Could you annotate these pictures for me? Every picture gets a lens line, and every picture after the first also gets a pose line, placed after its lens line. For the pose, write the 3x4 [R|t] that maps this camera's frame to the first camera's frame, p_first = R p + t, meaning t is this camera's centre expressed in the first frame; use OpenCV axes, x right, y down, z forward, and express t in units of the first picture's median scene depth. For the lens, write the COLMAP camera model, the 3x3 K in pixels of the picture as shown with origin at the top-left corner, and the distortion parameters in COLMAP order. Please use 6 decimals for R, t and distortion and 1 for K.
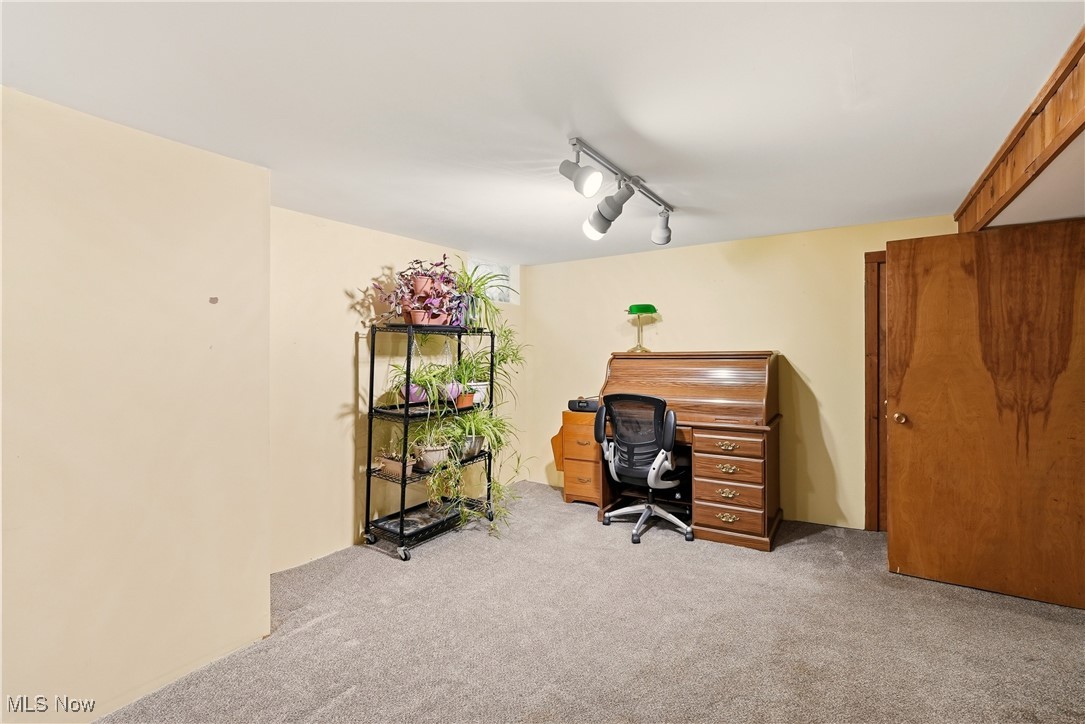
lens RADIAL K [[495.8, 0, 543.0], [0, 495.8, 360.1], [0, 0, 1]] dist [-0.003828, 0.001251]
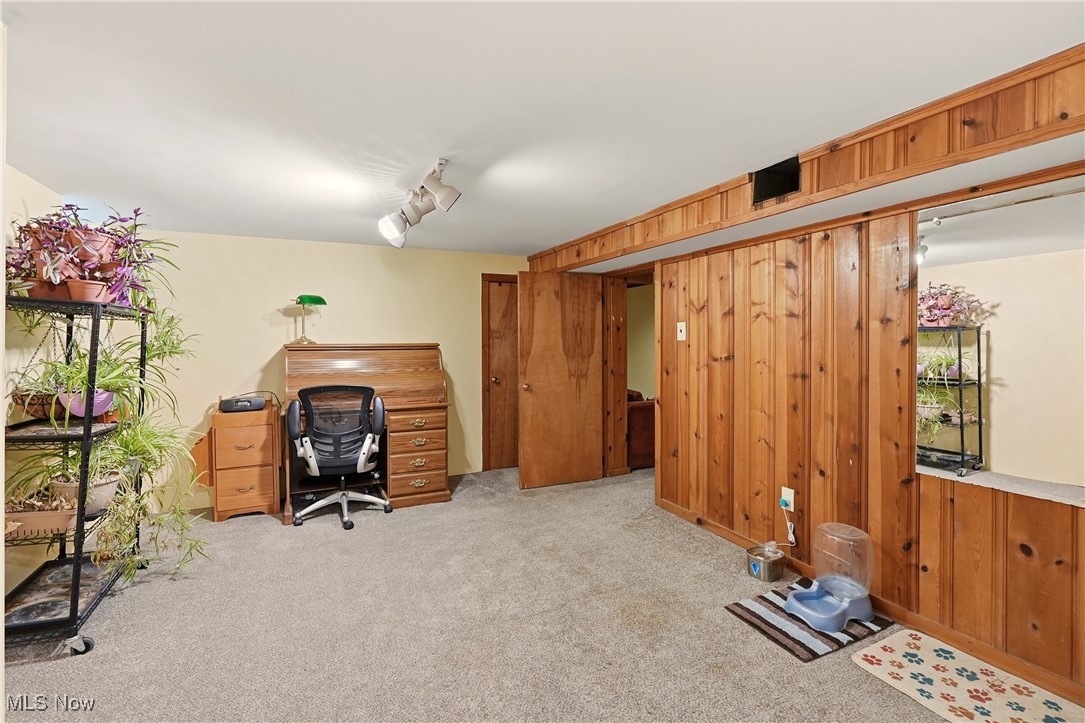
lens RADIAL K [[495.8, 0, 543.0], [0, 495.8, 359.6], [0, 0, 1]] dist [-0.003828, 0.001251]
pose [[0.542817, -0.024632, 0.839490, -0.455244], [0.009700, 0.999687, 0.023060, -0.002992], [-0.839795, -0.004374, 0.542886, 0.103753]]
